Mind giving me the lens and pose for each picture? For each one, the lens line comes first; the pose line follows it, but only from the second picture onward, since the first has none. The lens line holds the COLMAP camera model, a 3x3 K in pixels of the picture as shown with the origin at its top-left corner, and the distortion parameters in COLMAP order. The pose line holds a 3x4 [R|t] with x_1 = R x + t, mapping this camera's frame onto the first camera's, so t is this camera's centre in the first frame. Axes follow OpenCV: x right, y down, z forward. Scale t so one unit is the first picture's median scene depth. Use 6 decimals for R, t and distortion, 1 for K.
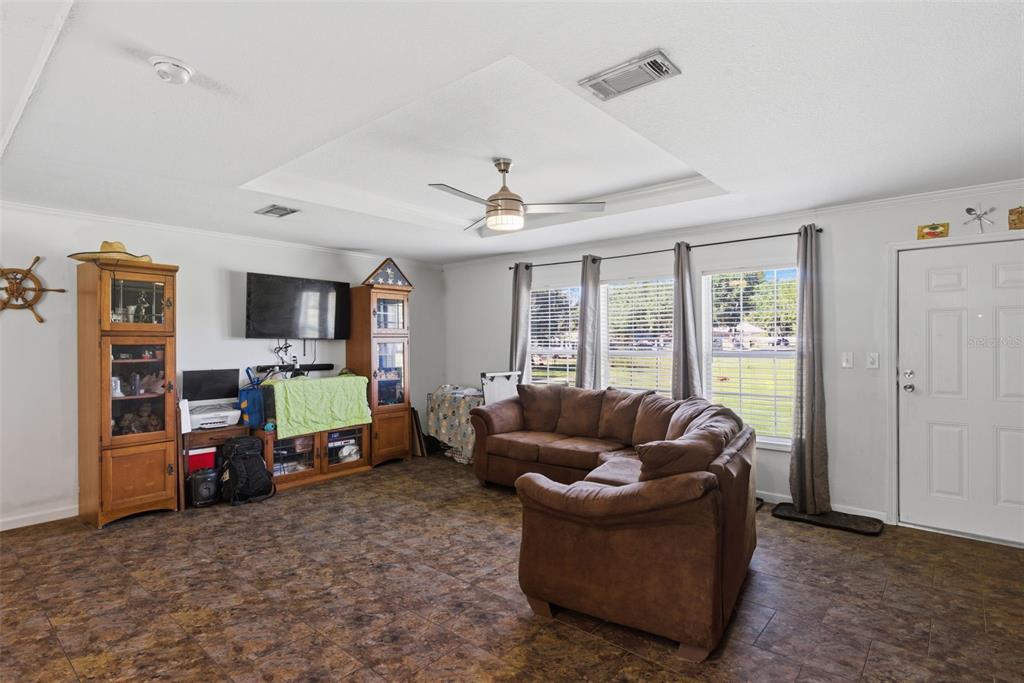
lens RADIAL K [[517.8, 0, 512.3], [0, 517.8, 346.1], [0, 0, 1]] dist [-0.001637, 0.000135]
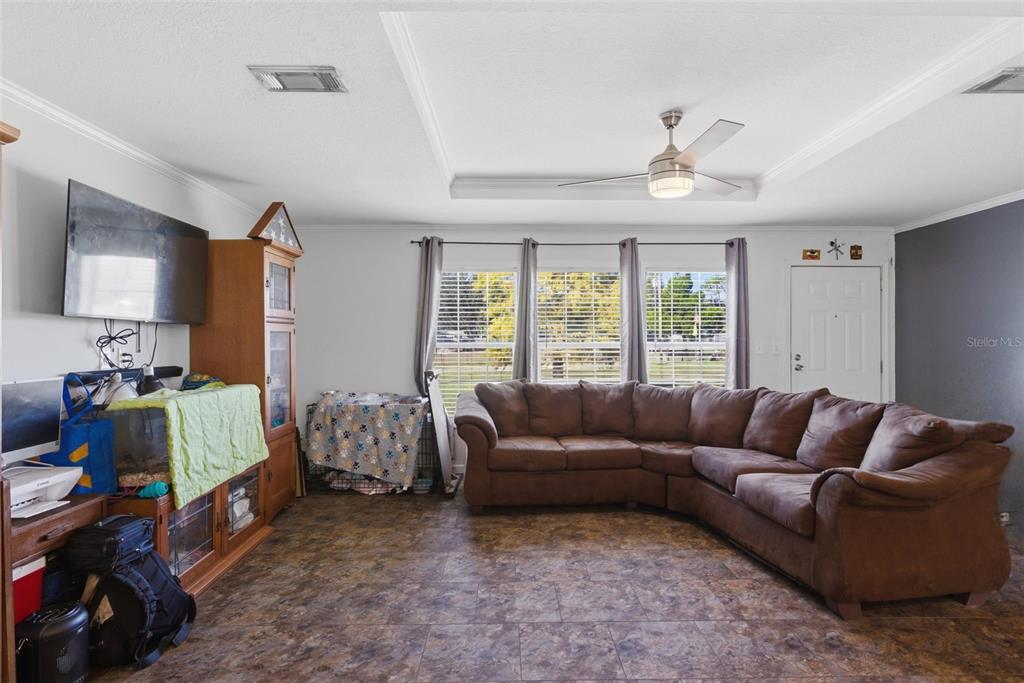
lens RADIAL K [[515.7, 0, 512.0], [0, 515.7, 341.5], [0, 0, 1]] dist [-0.001462, -0.000223]
pose [[0.747131, 0.001003, 0.664676, -0.574560], [0.002659, 0.999986, -0.004498, 0.012779], [-0.664672, 0.005128, 0.747118, 0.402712]]
